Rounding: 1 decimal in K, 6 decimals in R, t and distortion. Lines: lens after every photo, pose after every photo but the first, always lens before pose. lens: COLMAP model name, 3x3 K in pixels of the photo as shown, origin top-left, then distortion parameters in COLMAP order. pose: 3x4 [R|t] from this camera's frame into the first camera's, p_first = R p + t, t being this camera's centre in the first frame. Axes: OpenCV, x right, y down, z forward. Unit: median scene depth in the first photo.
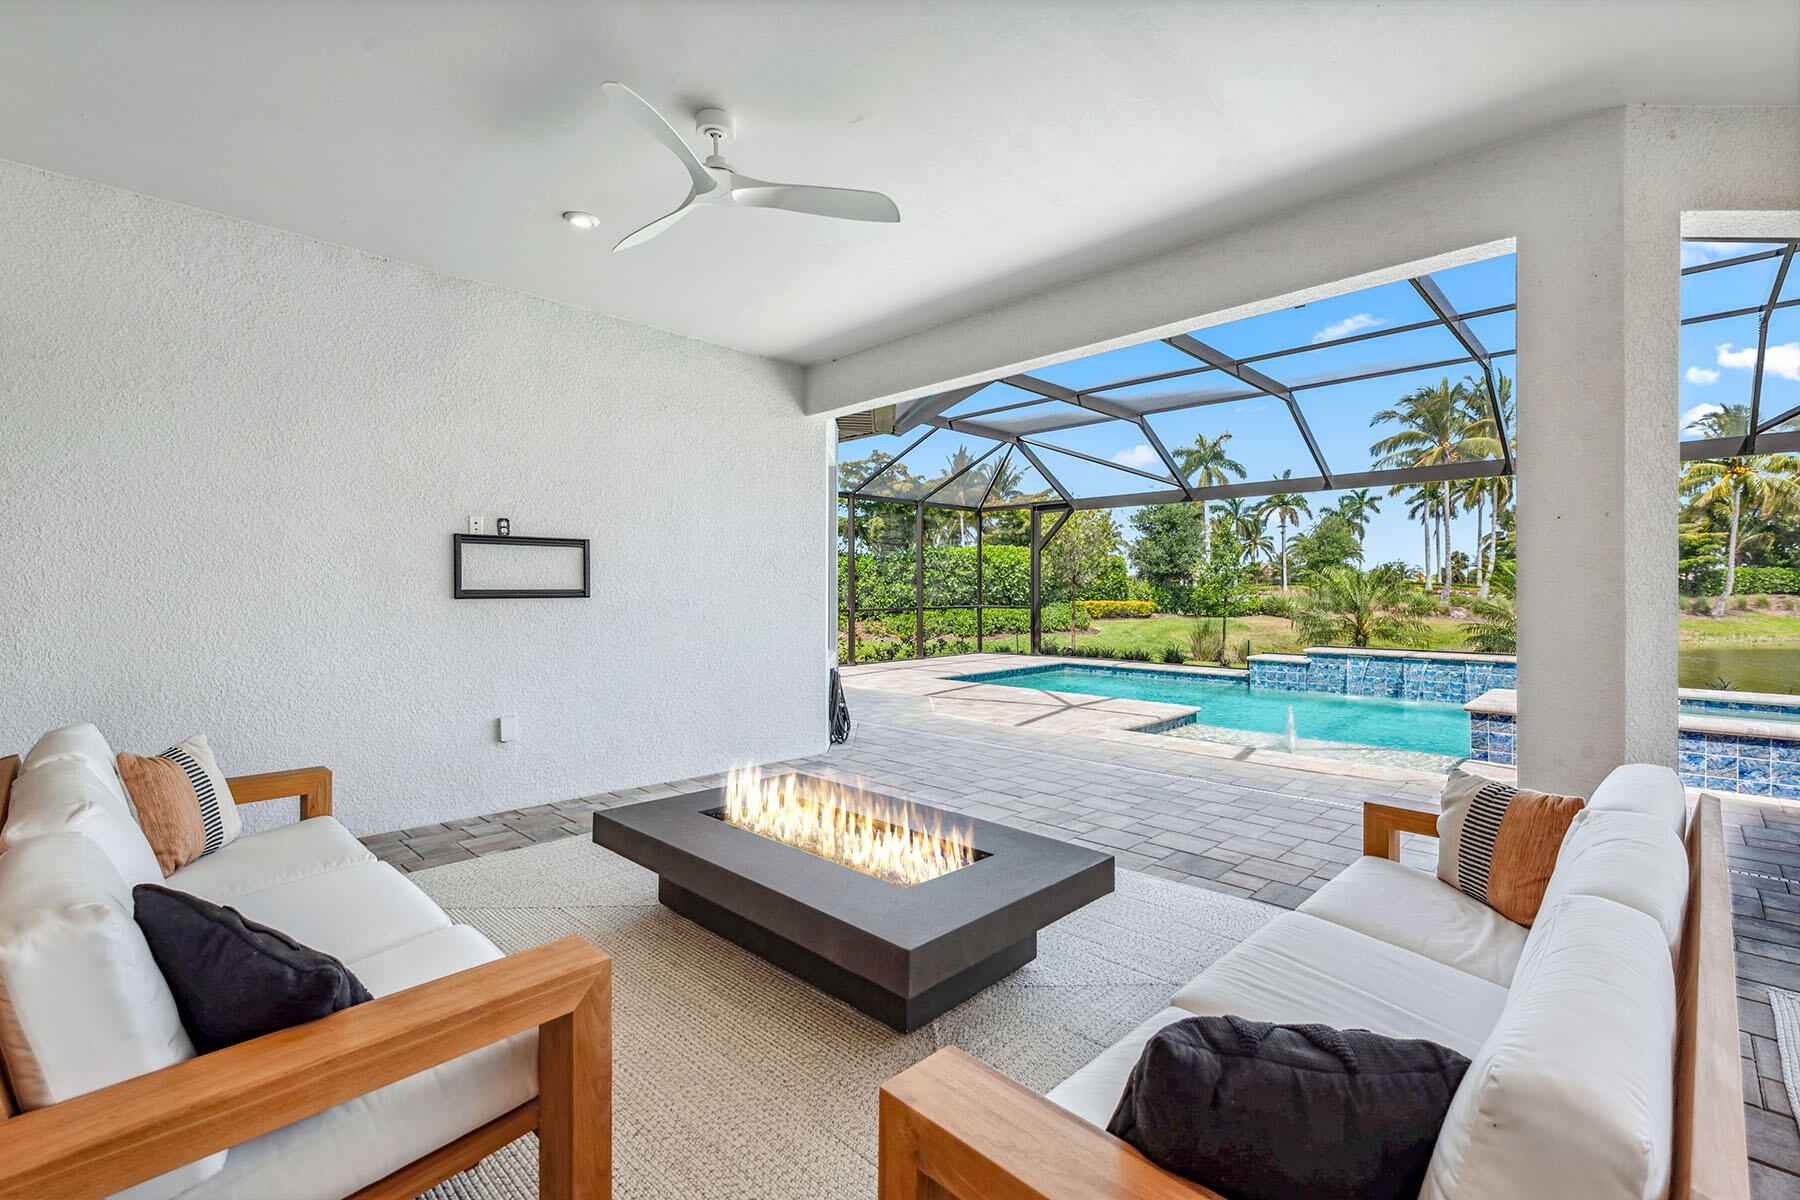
lens RADIAL K [[799.3, 0, 898.2], [0, 799.3, 595.7], [0, 0, 1]] dist [0.001896, -0.000094]
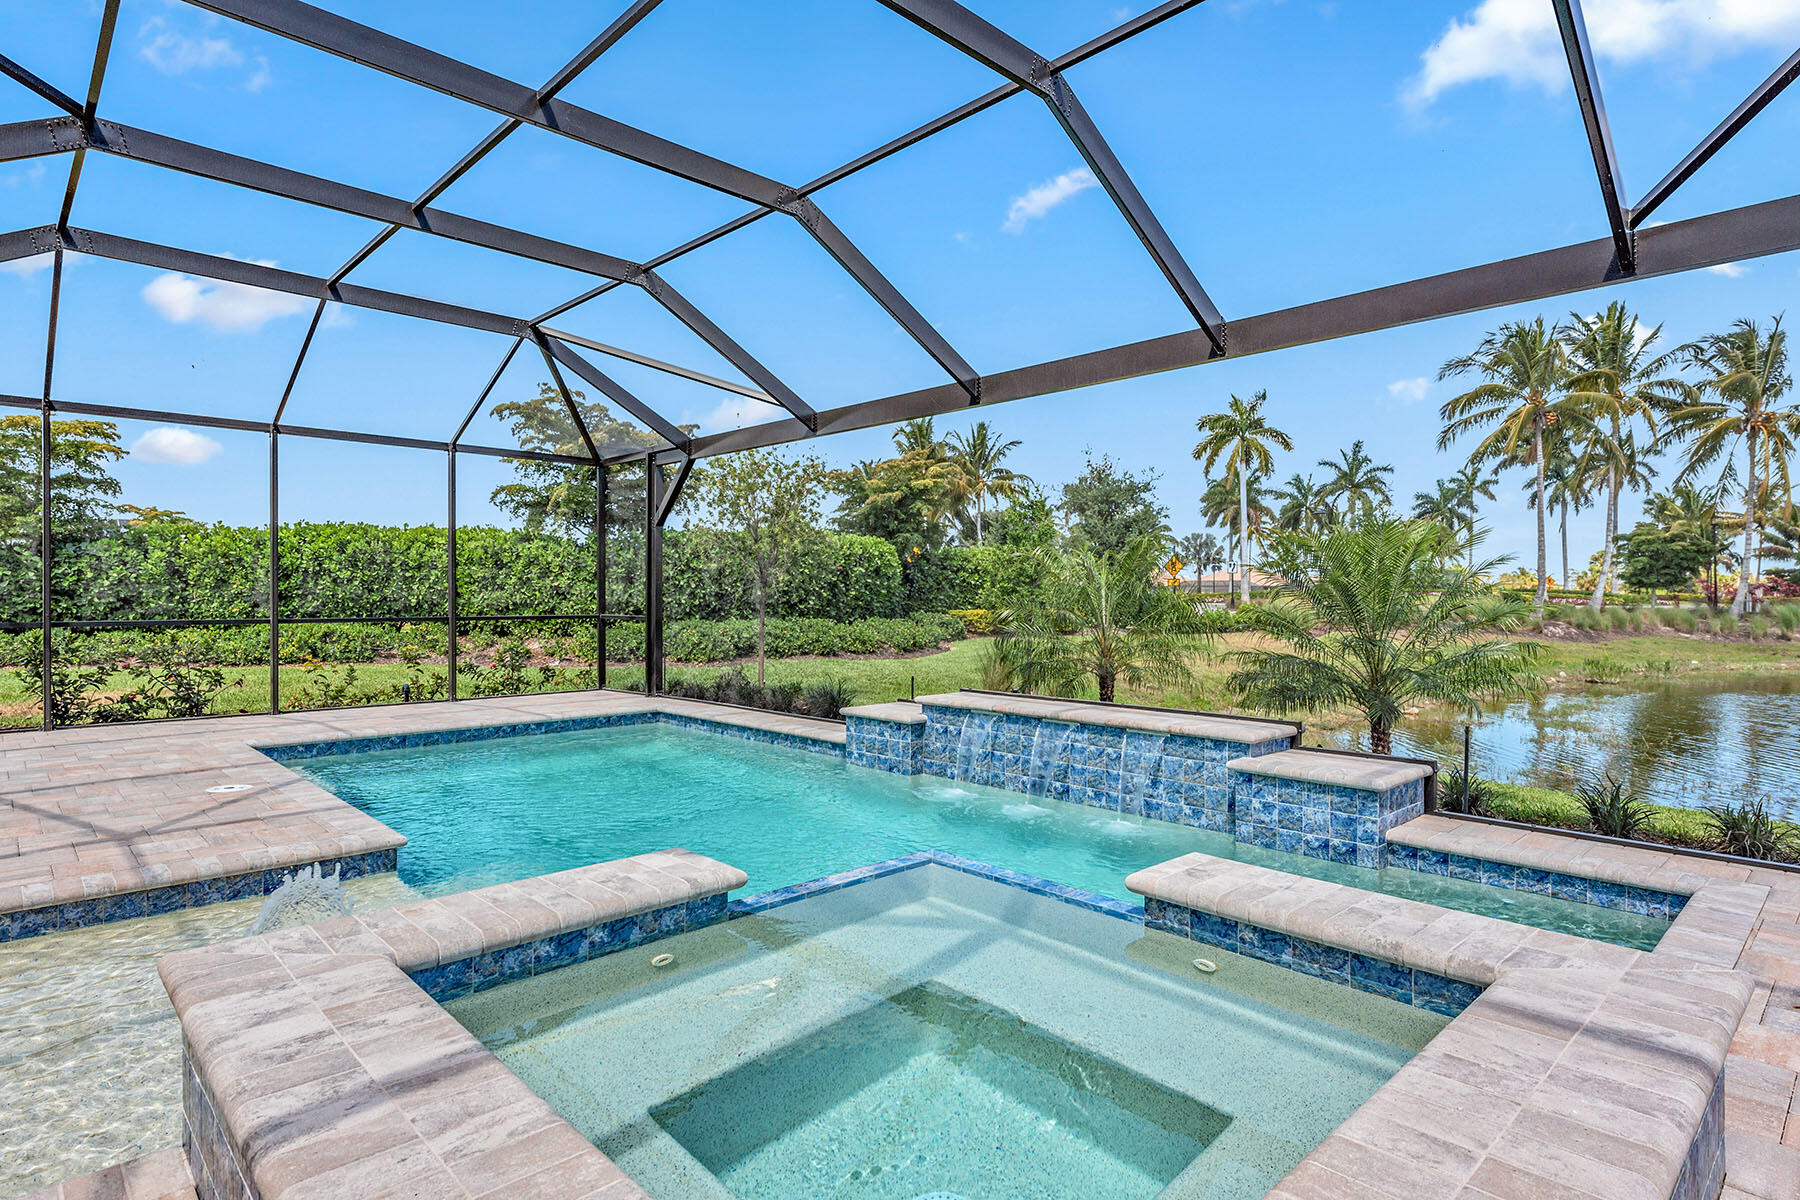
lens RADIAL K [[970.5, 0, 902.2], [0, 970.5, 592.7], [0, 0, 1]] dist [0.000958, 0.000206]
pose [[0.999335, 0.004348, -0.036191, 0.130915], [-0.004807, 0.999909, -0.012606, 0.001355], [0.036133, 0.012771, 0.999265, 0.086769]]
